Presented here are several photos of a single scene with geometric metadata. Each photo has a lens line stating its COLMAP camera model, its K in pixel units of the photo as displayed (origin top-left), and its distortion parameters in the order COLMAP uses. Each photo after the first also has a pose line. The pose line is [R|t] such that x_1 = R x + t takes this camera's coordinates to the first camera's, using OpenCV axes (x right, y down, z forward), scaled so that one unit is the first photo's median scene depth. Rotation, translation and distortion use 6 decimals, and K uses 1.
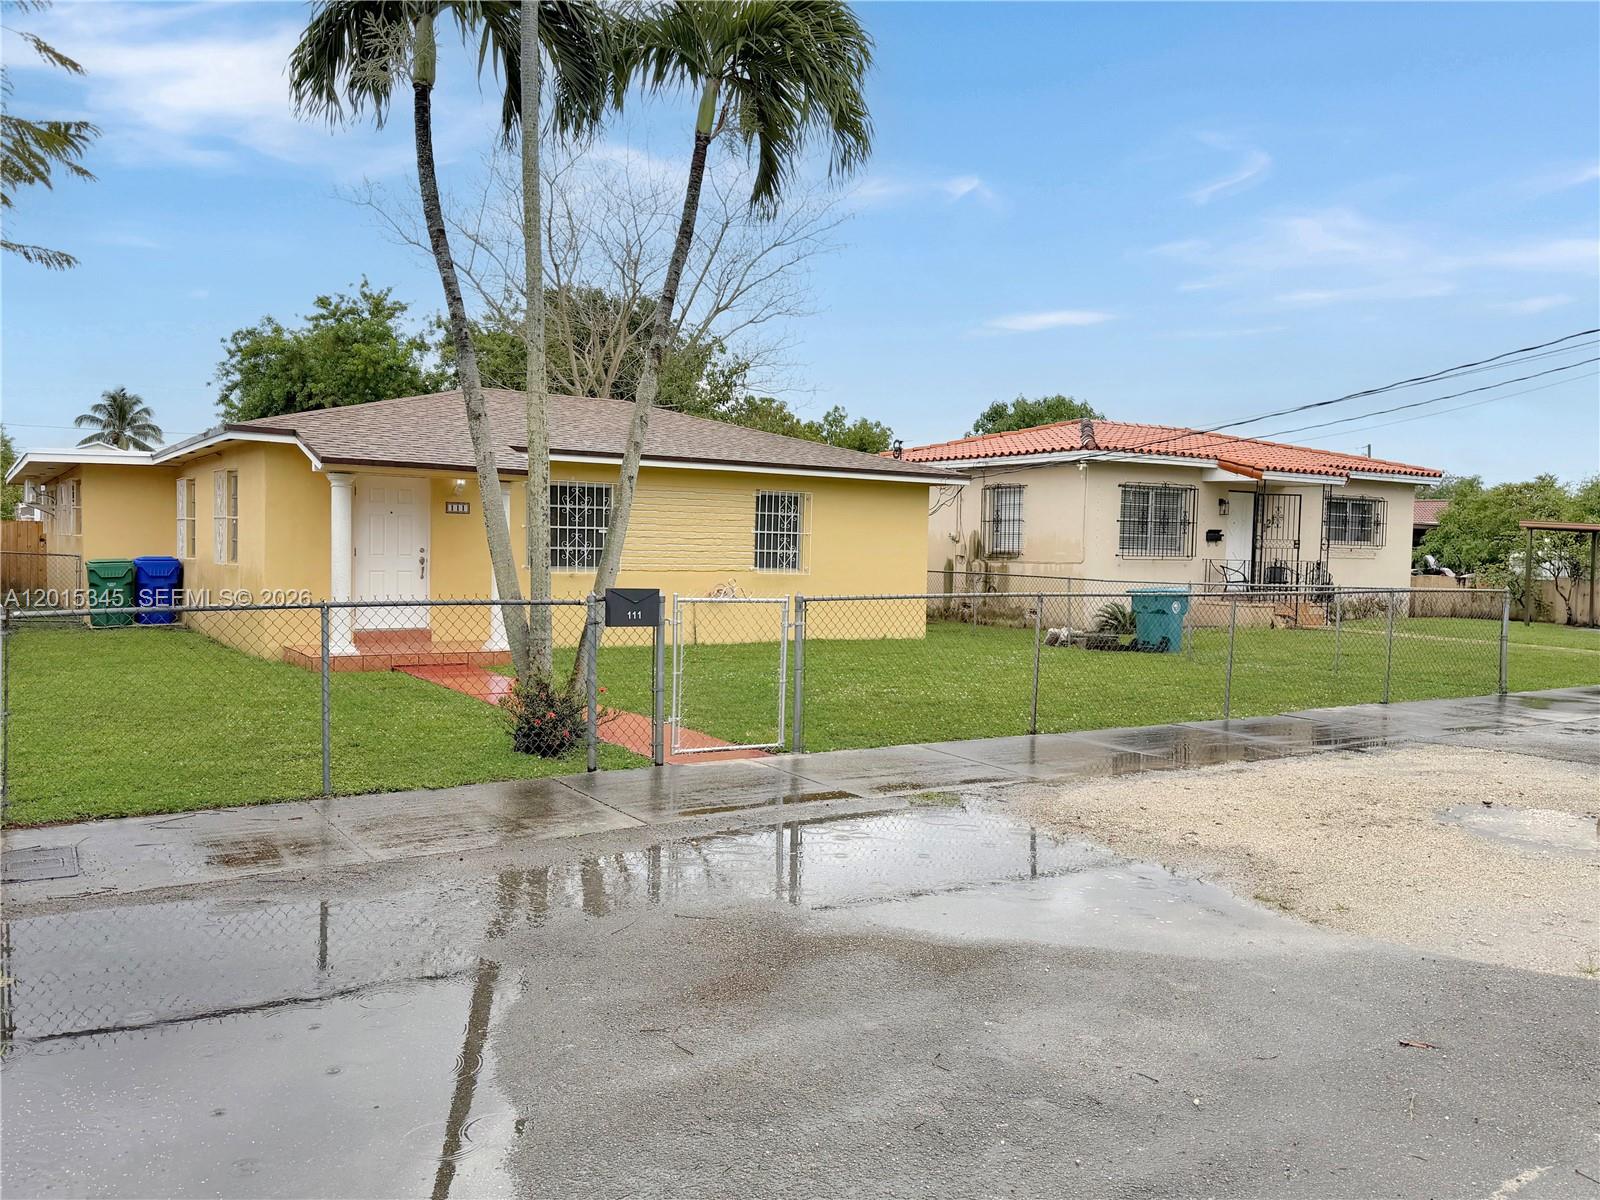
lens RADIAL K [[1257.4, 0, 802.9], [0, 1257.4, 596.9], [0, 0, 1]] dist [-0.000757, -0.000461]
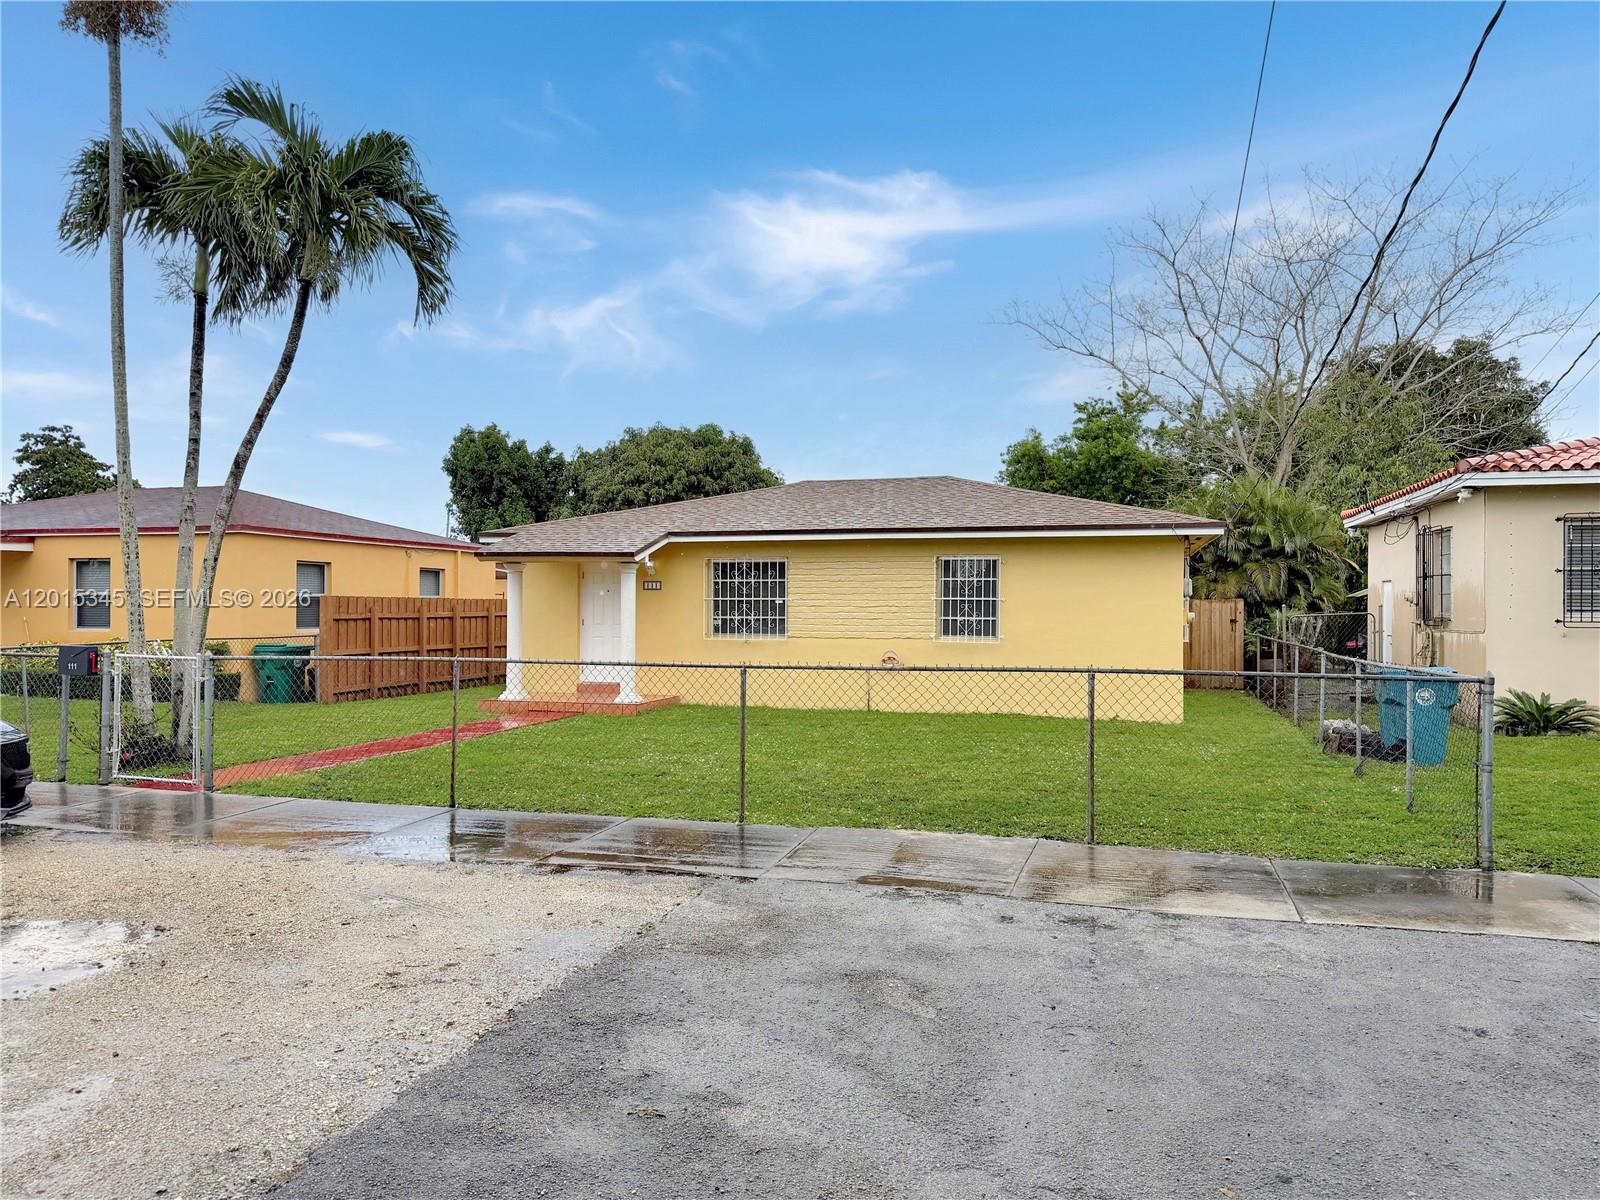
lens RADIAL K [[1119.6, 0, 799.7], [0, 1119.6, 604.4], [0, 0, 1]] dist [0.035385, 0.000211]
pose [[0.638714, -0.018242, -0.769228, 0.573333], [-0.024511, 0.998729, -0.044036, -0.006584], [0.769054, 0.046981, 0.637455, 0.365837]]
